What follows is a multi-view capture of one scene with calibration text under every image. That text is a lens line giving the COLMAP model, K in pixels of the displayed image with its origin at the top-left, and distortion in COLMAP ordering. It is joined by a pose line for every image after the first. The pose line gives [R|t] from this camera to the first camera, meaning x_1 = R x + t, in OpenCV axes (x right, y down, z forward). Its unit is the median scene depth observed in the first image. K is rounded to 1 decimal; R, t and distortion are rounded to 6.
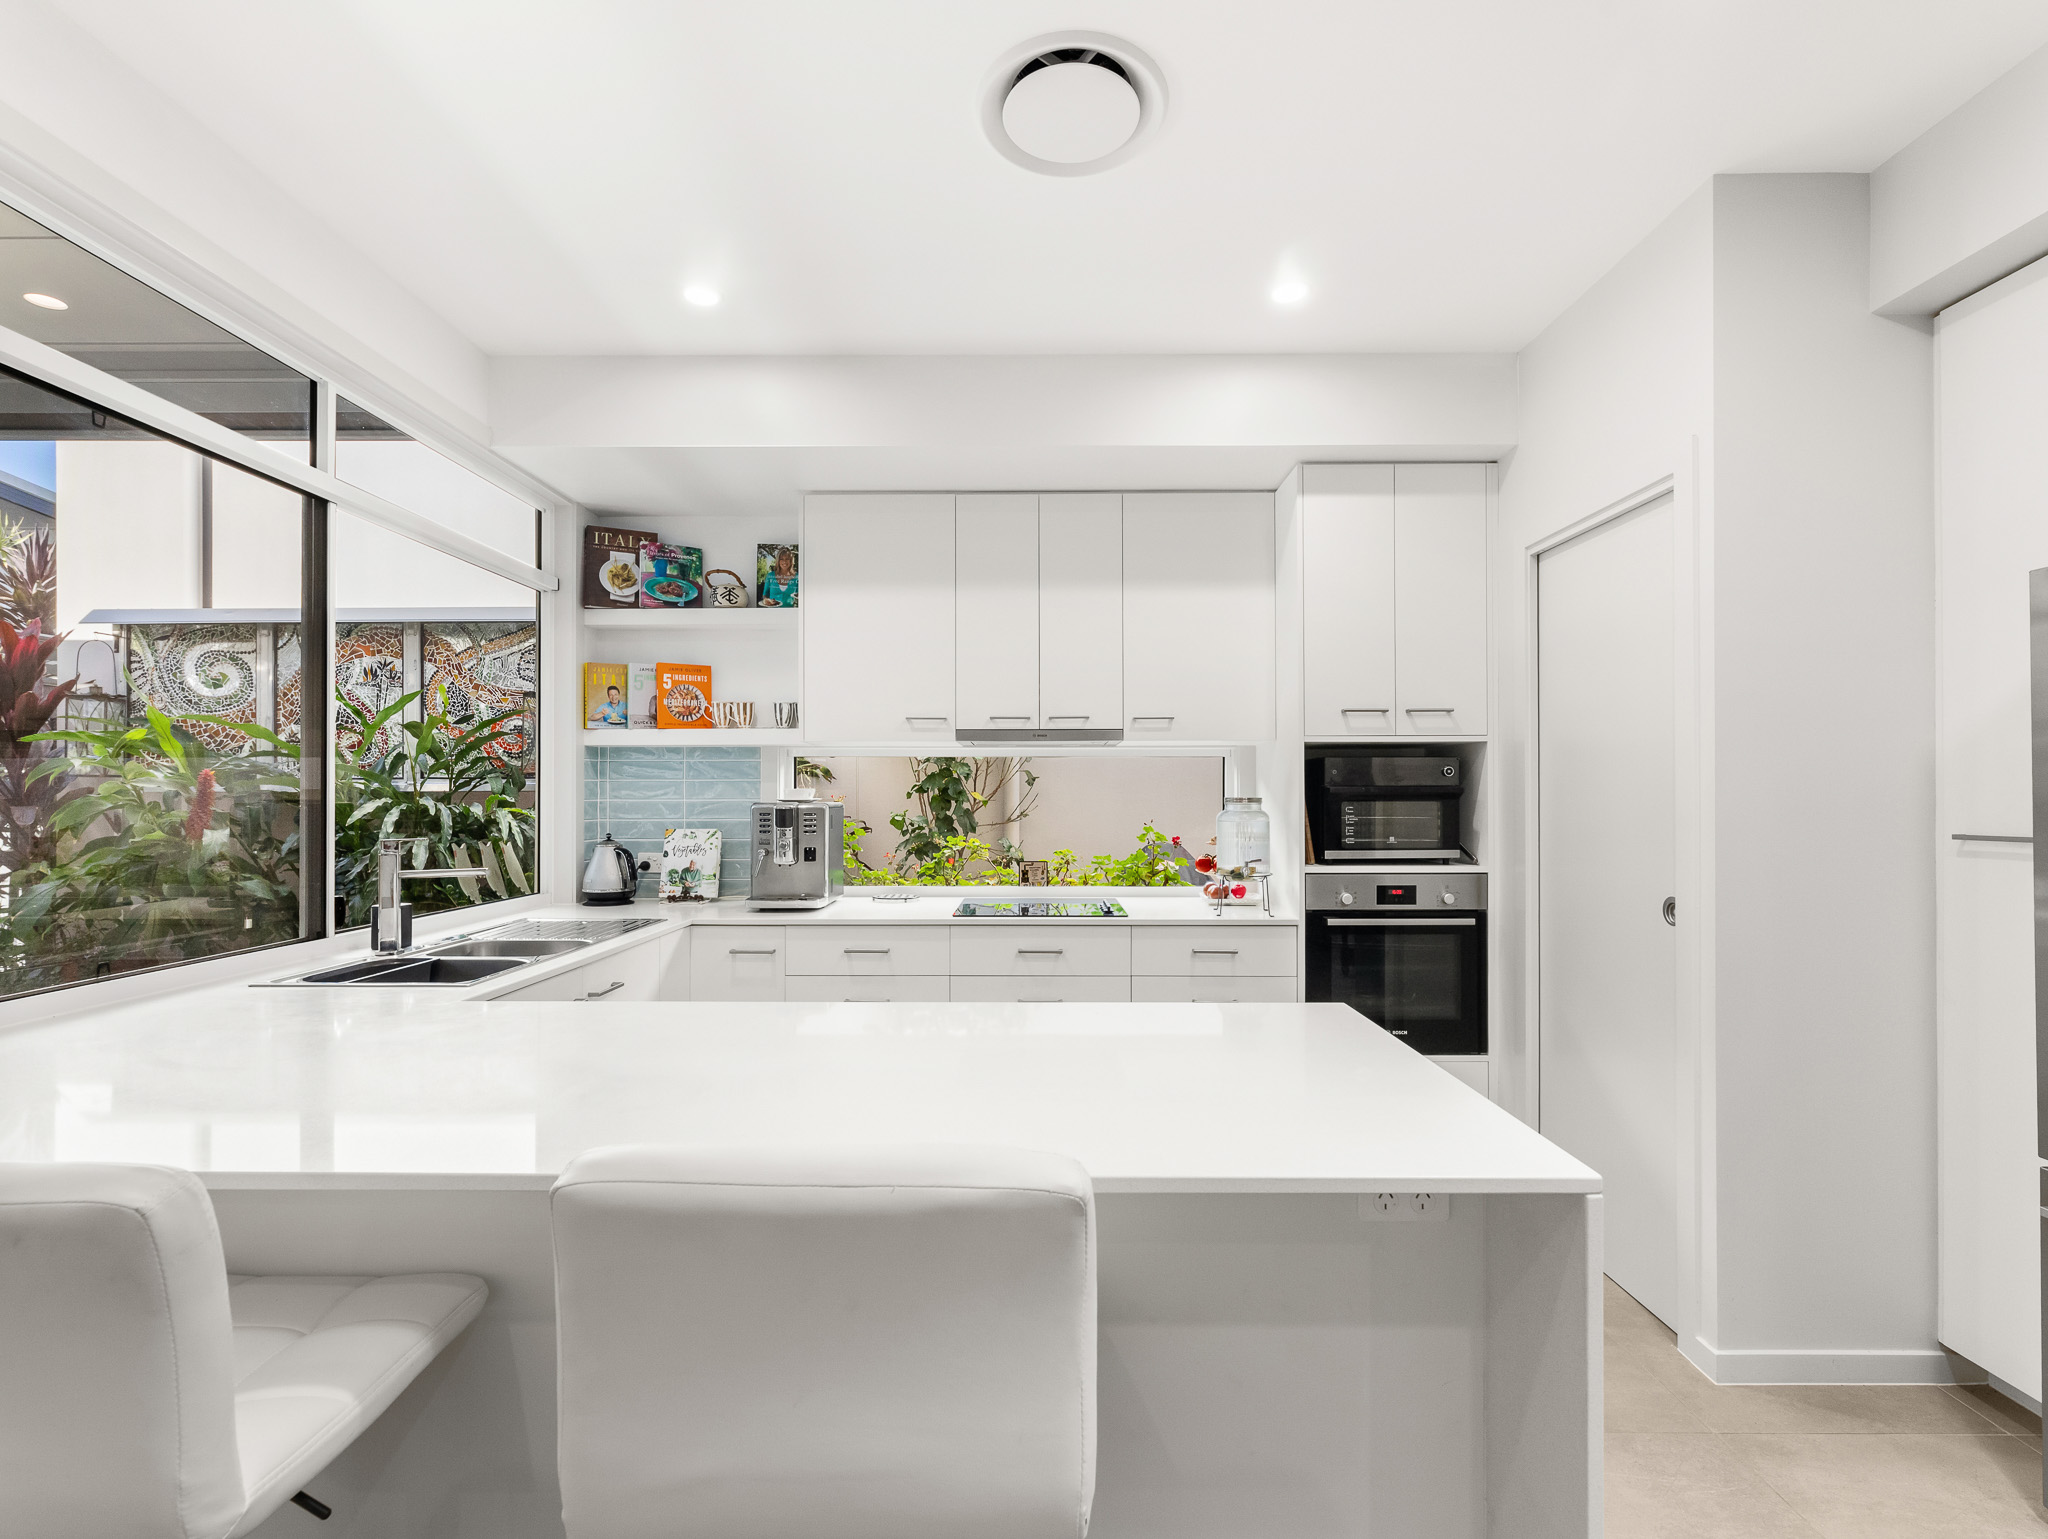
lens RADIAL K [[932.5, 0, 1032.6], [0, 932.5, 791.2], [0, 0, 1]] dist [0.001402, 0.000013]
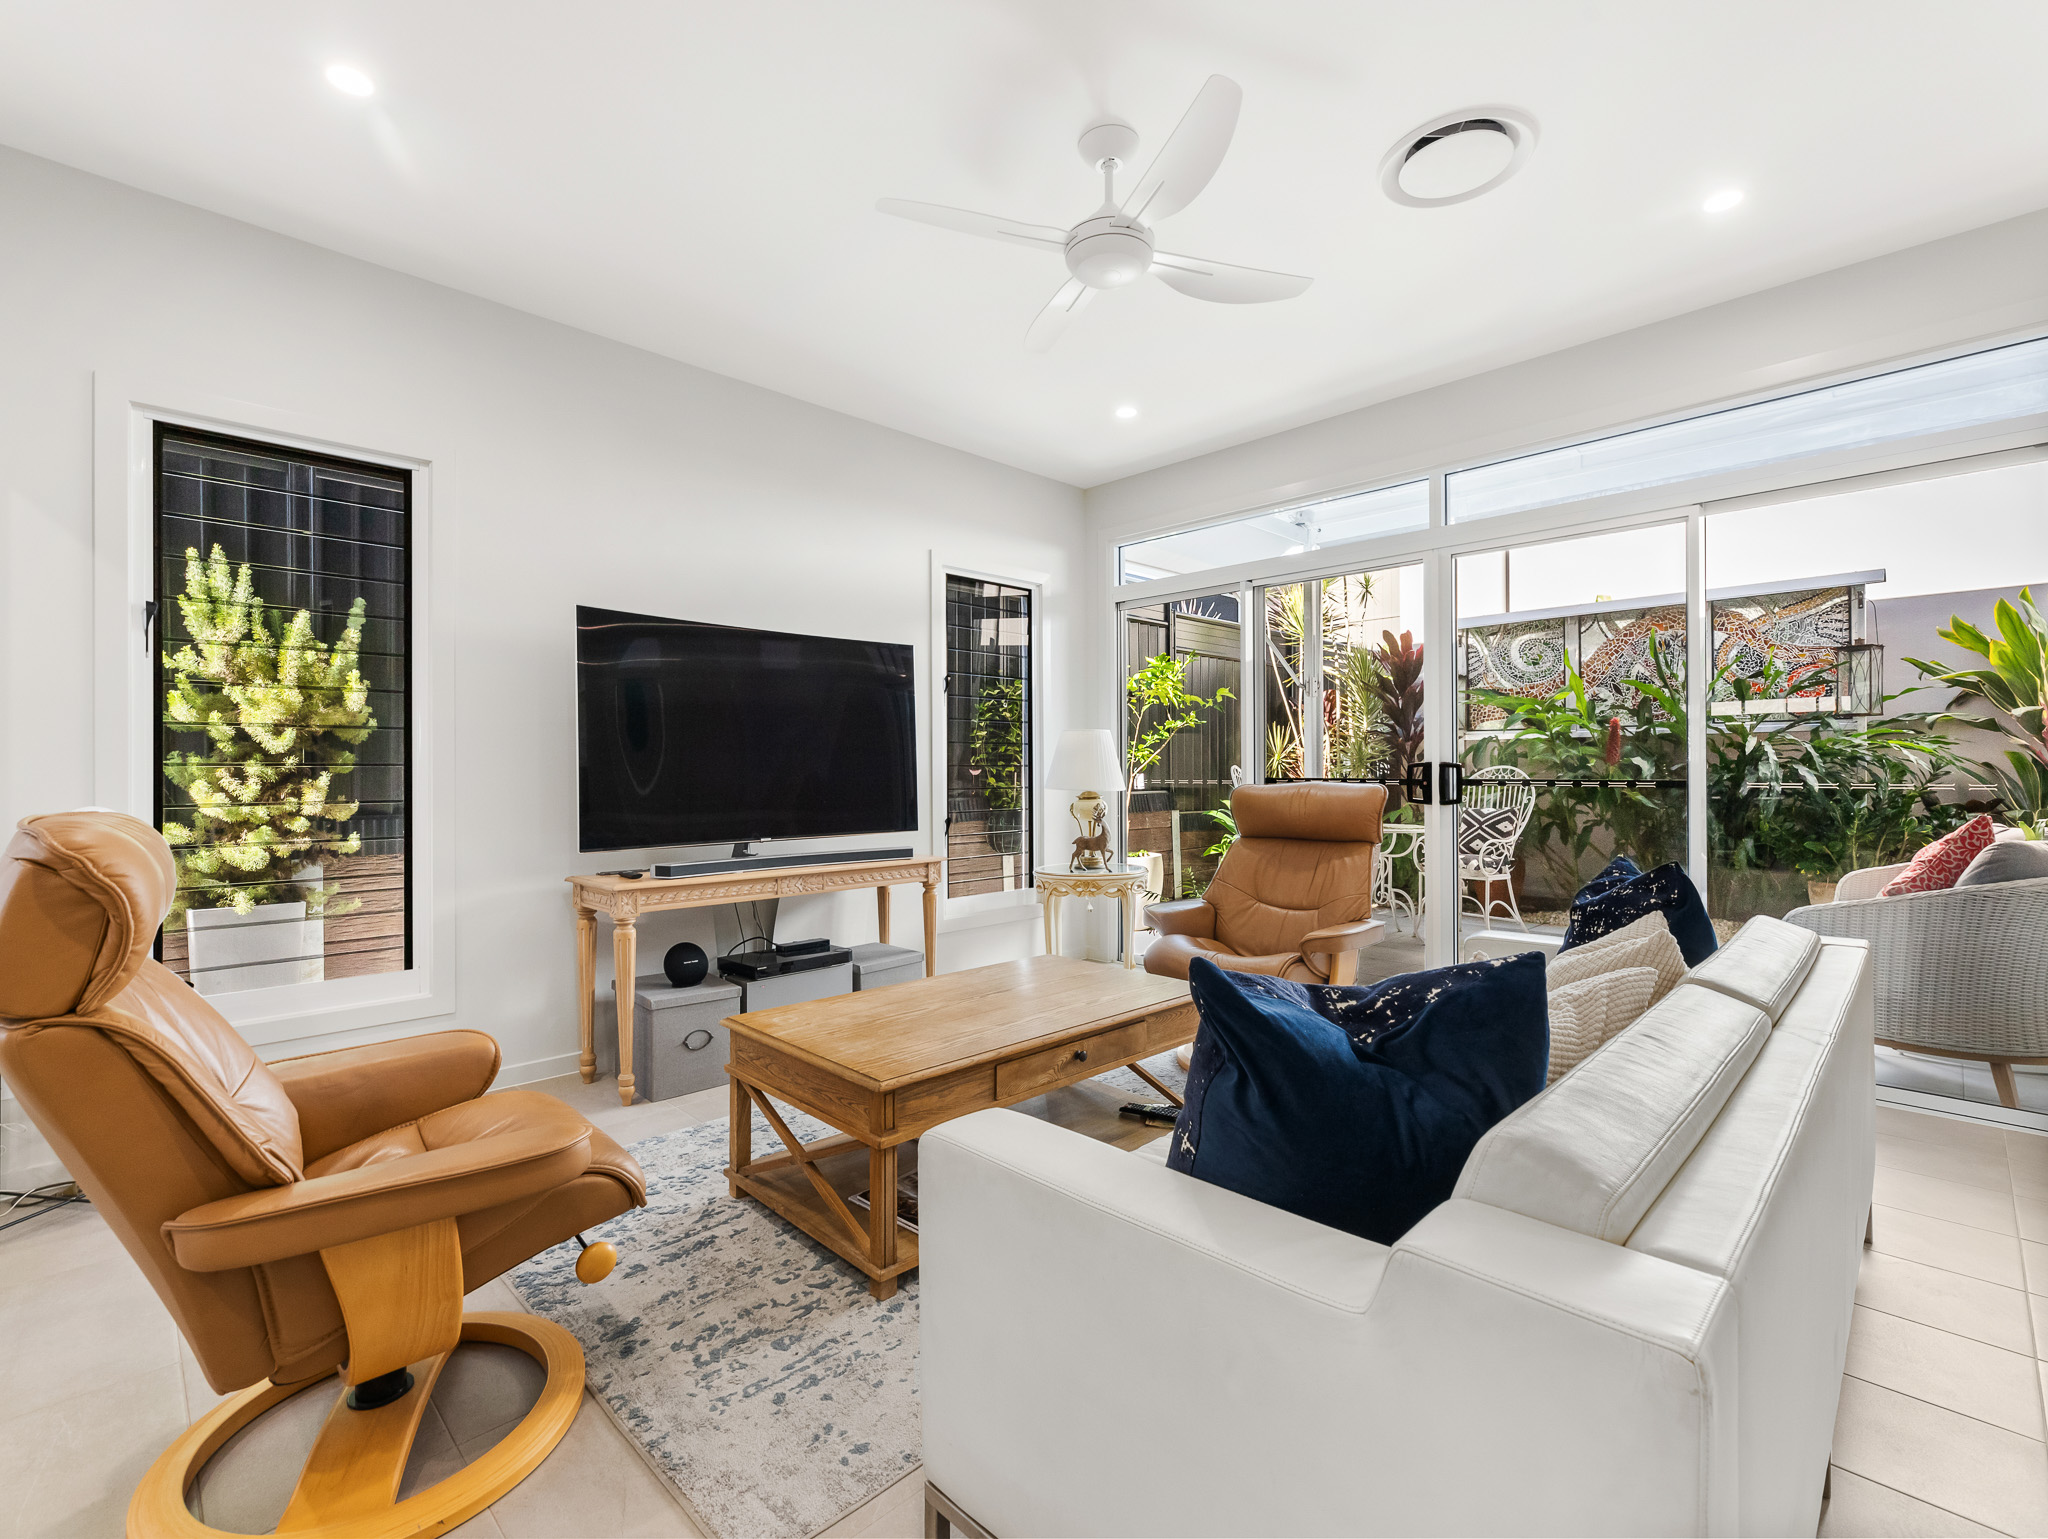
lens RADIAL K [[932.5, 0, 1017.5], [0, 932.5, 759.4], [0, 0, 1]] dist [0.001402, 0.000013]
pose [[0.714522, -0.010901, -0.699528, -0.663103], [0.007759, 0.999941, -0.007657, 0.055217], [0.699570, 0.000044, 0.714564, -0.833593]]
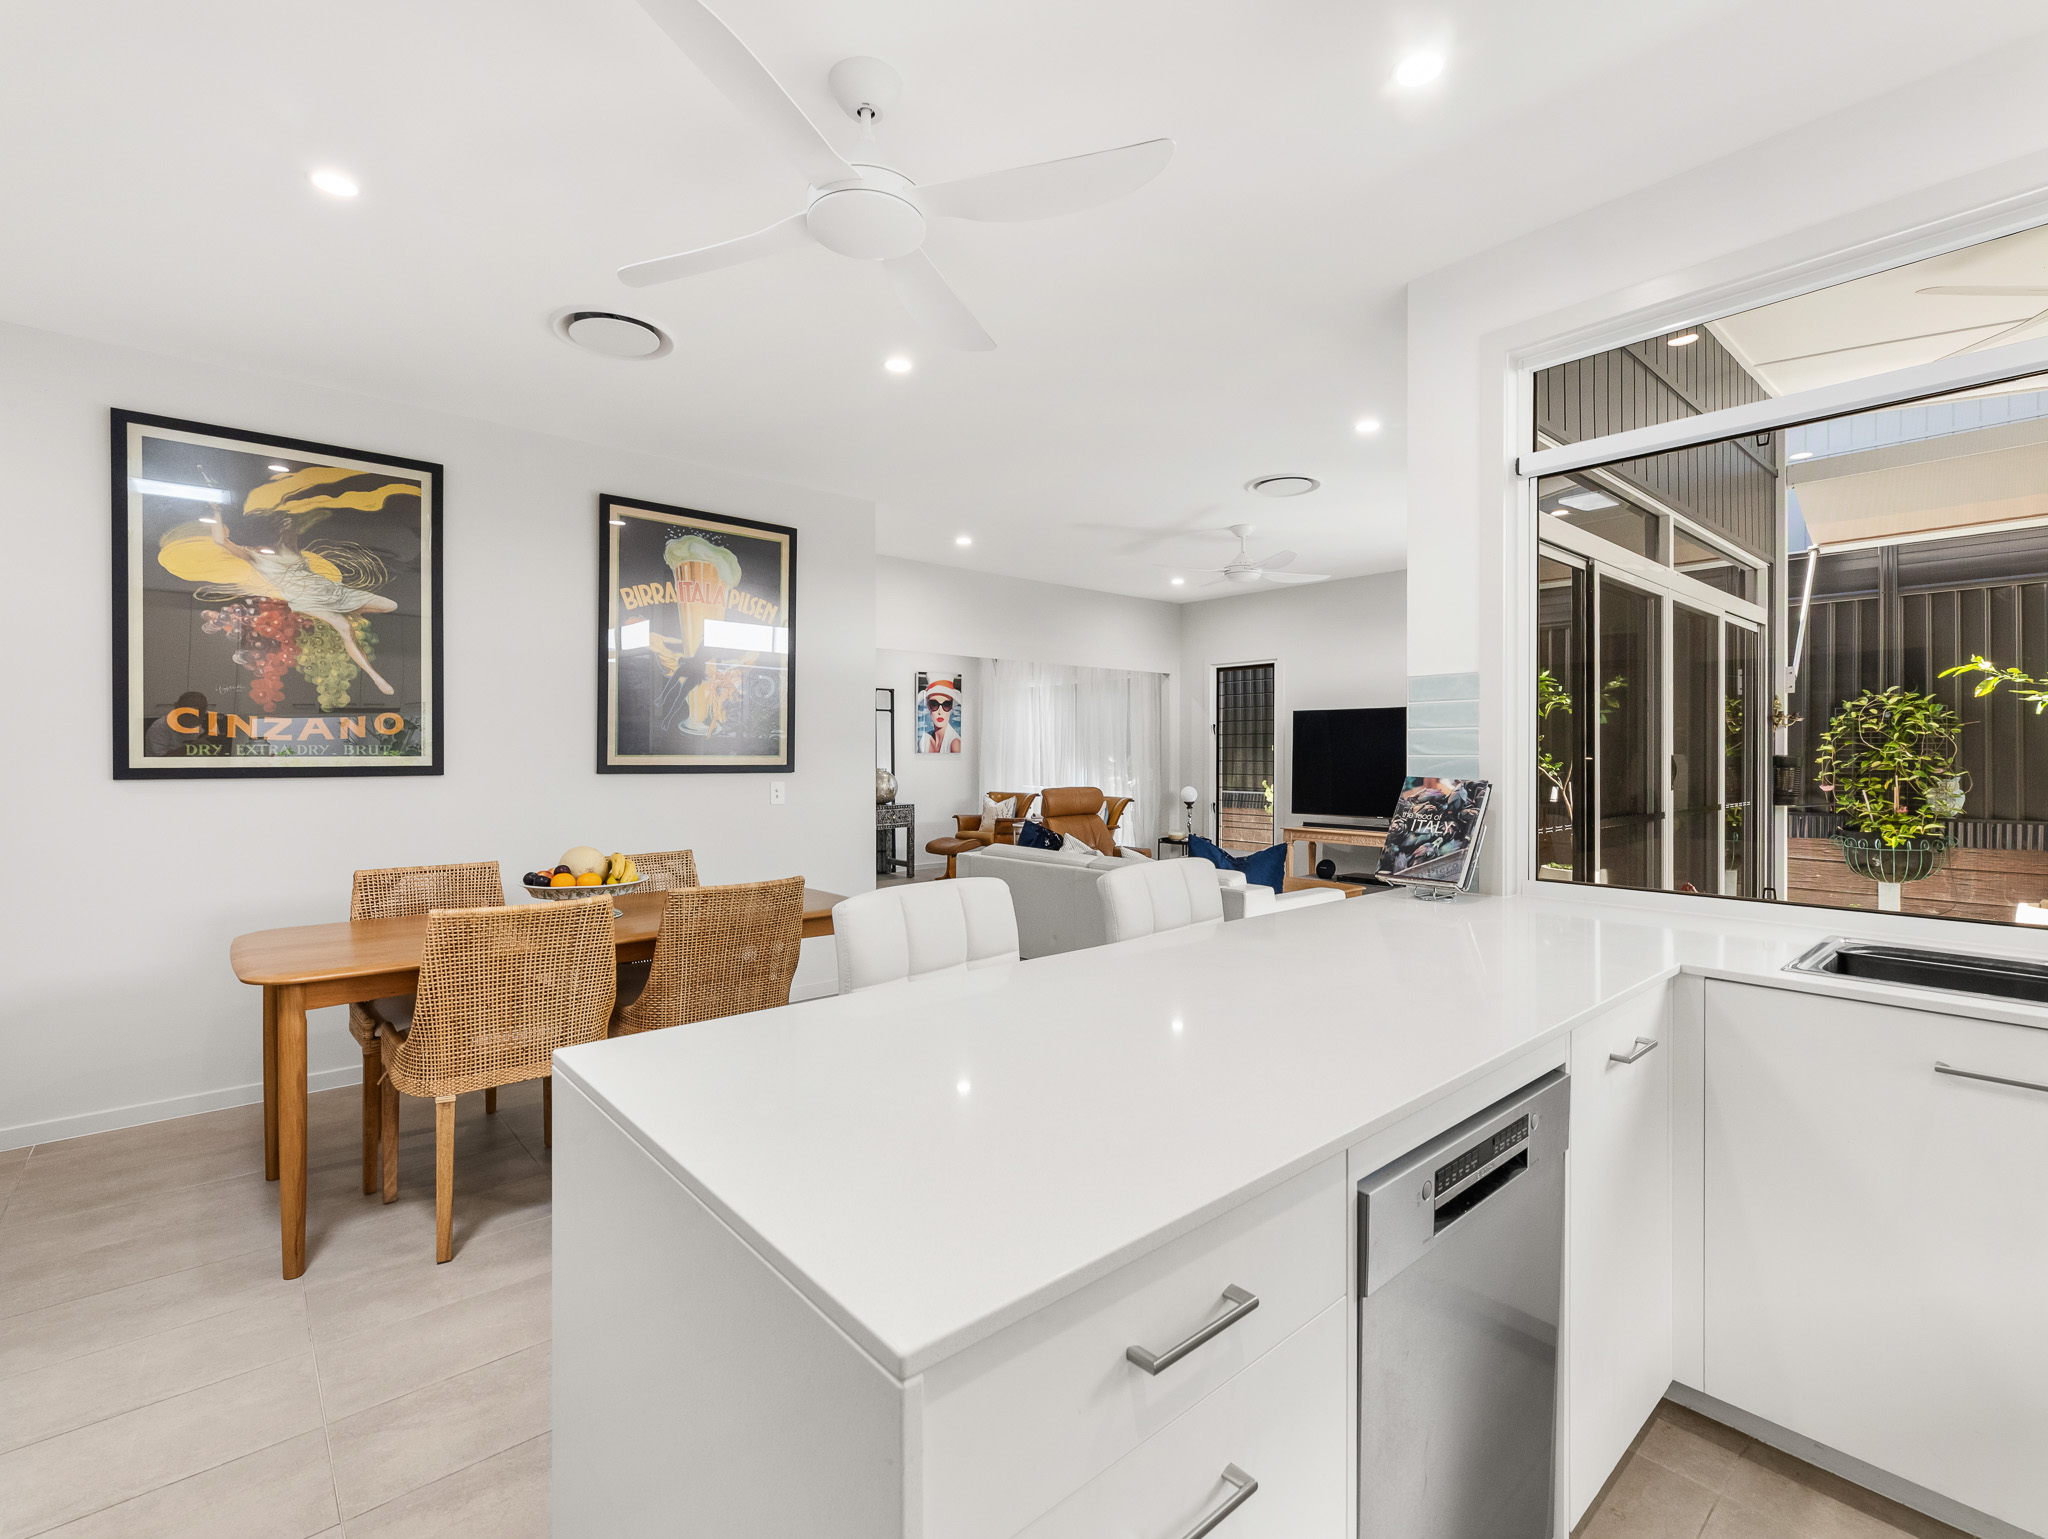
lens RADIAL K [[932.5, 0, 1021.2], [0, 932.5, 751.7], [0, 0, 1]] dist [0.001402, 0.000013]
pose [[-0.752326, -0.002630, -0.658786, 0.265472], [0.002964, 0.999968, -0.007377, 0.006843], [0.658784, -0.007503, -0.752294, 0.655315]]
